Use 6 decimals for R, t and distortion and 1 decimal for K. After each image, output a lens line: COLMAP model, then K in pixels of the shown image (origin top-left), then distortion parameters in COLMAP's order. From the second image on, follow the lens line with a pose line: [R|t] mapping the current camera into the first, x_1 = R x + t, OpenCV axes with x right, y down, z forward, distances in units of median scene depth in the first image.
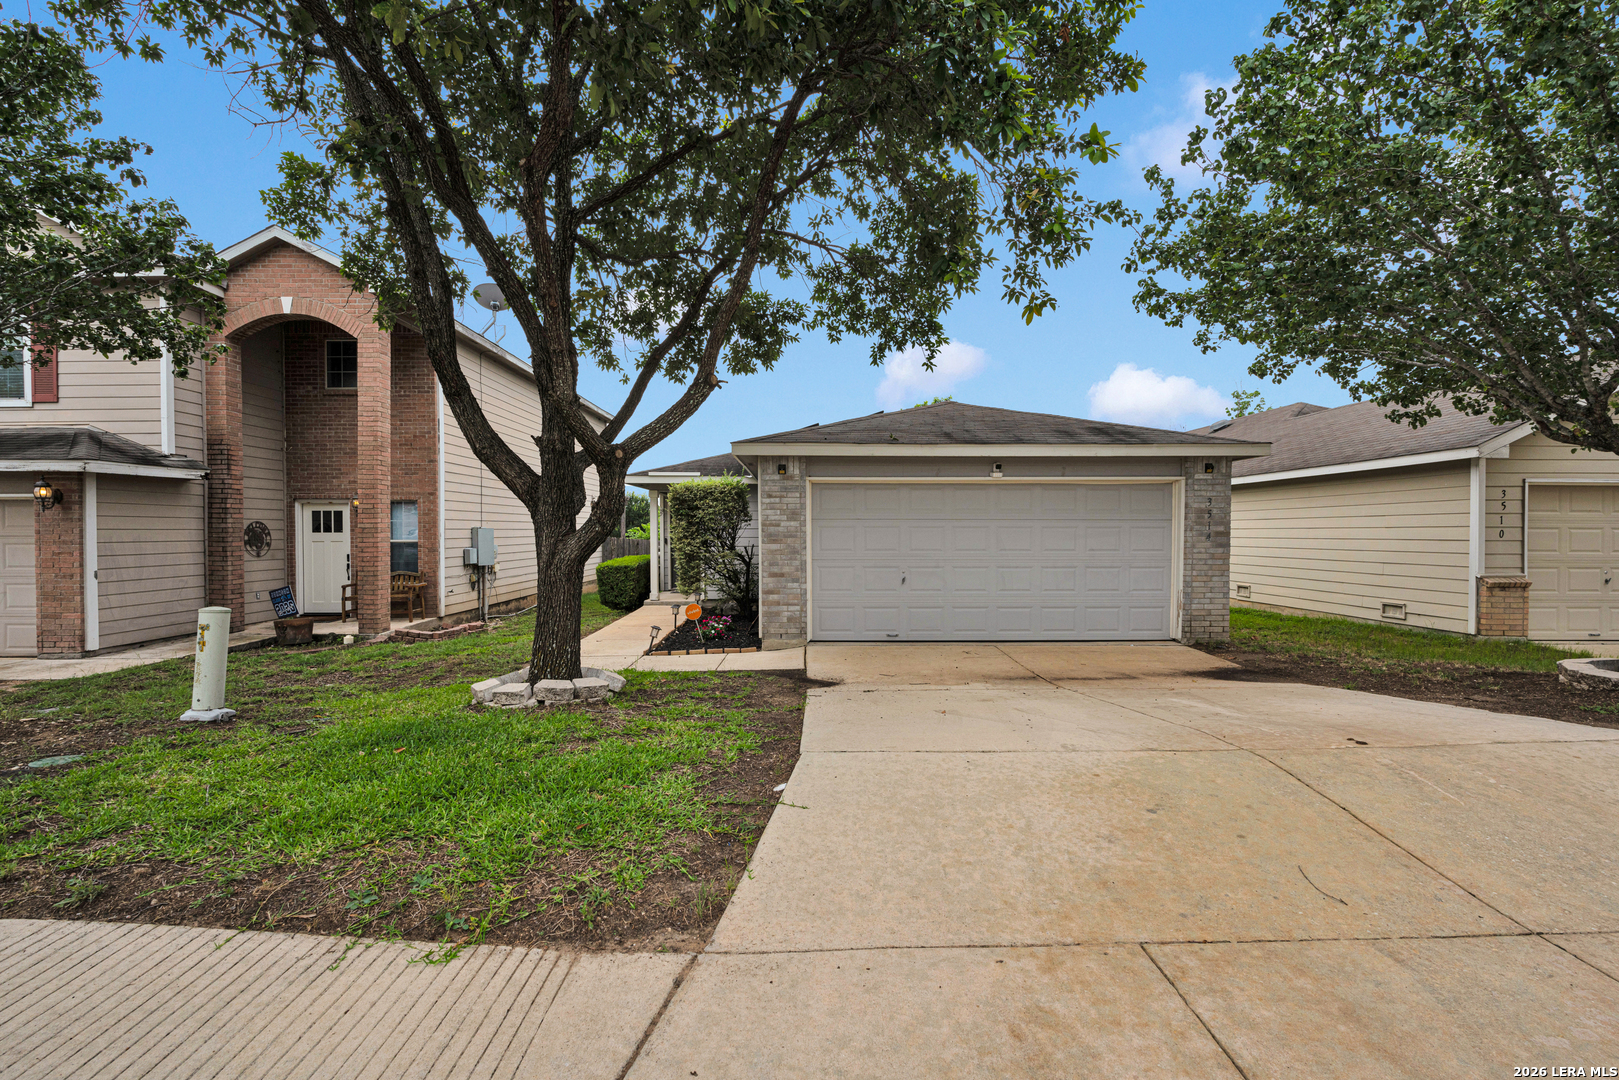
lens RADIAL K [[712.8, 0, 806.6], [0, 712.8, 550.8], [0, 0, 1]] dist [-0.007270, -0.000076]
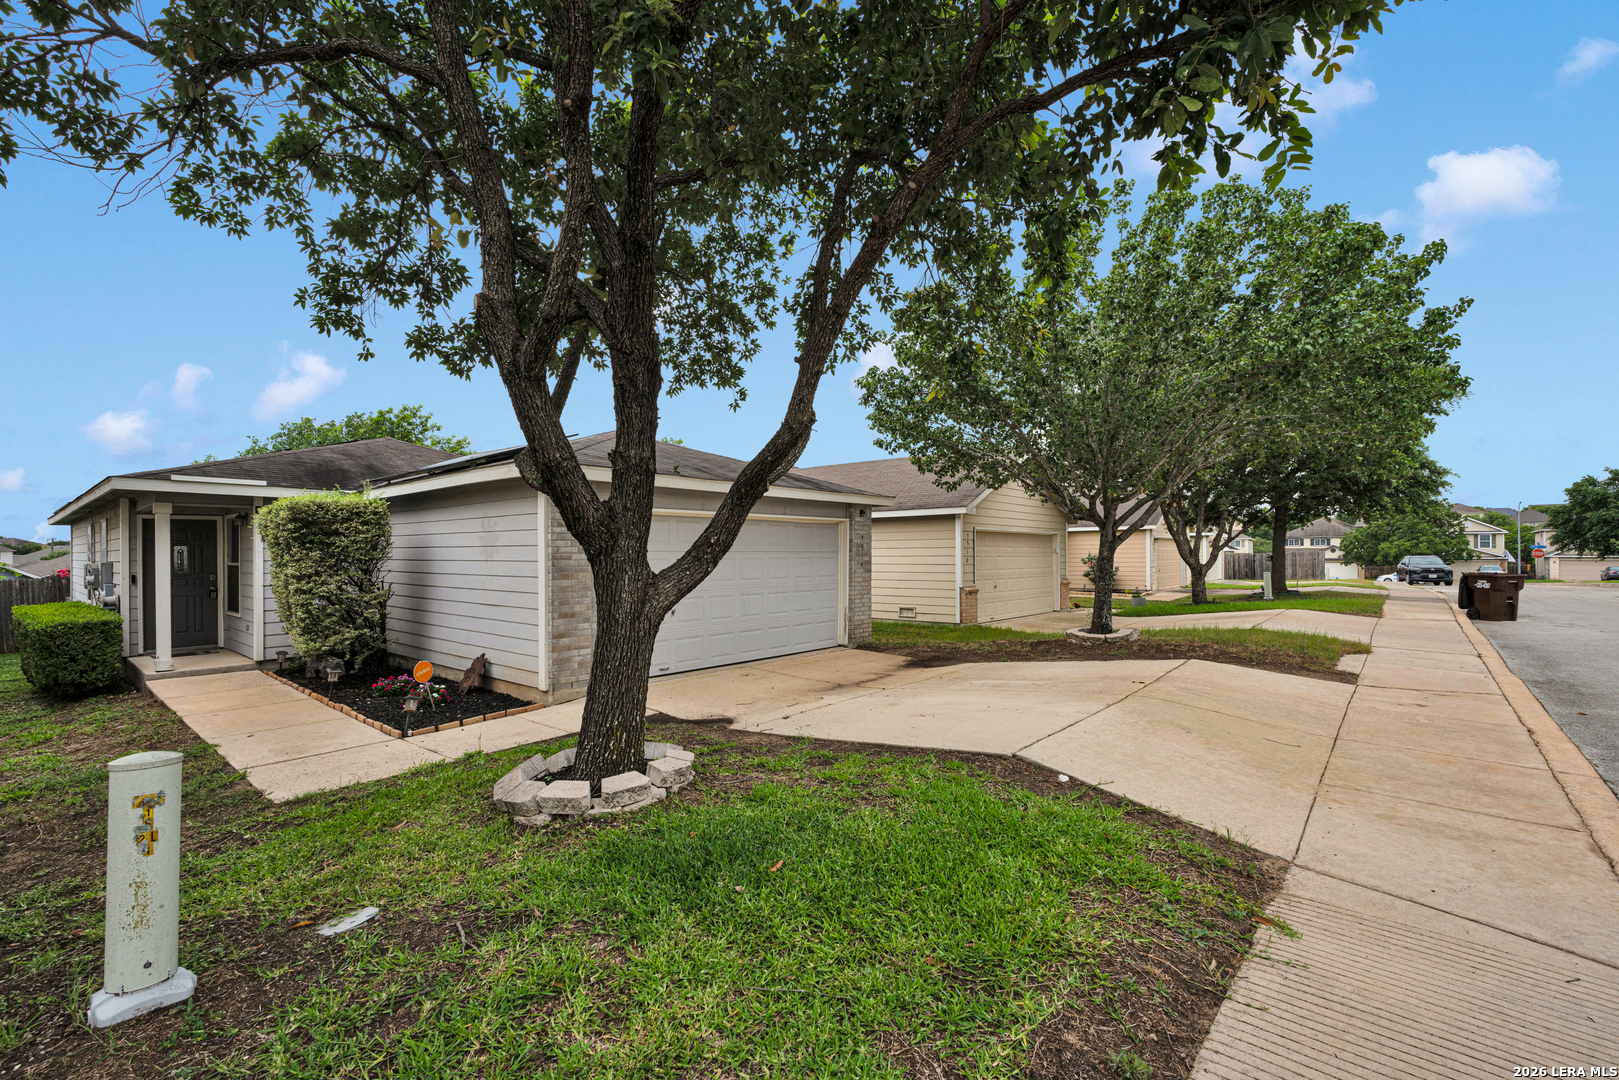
lens RADIAL K [[712.8, 0, 806.6], [0, 712.8, 550.8], [0, 0, 1]] dist [-0.007270, -0.000076]
pose [[0.654386, 0.000851, 0.756160, -0.507233], [0.024537, 0.999449, -0.022359, -0.018197], [-0.755762, 0.033186, 0.654005, 0.206882]]
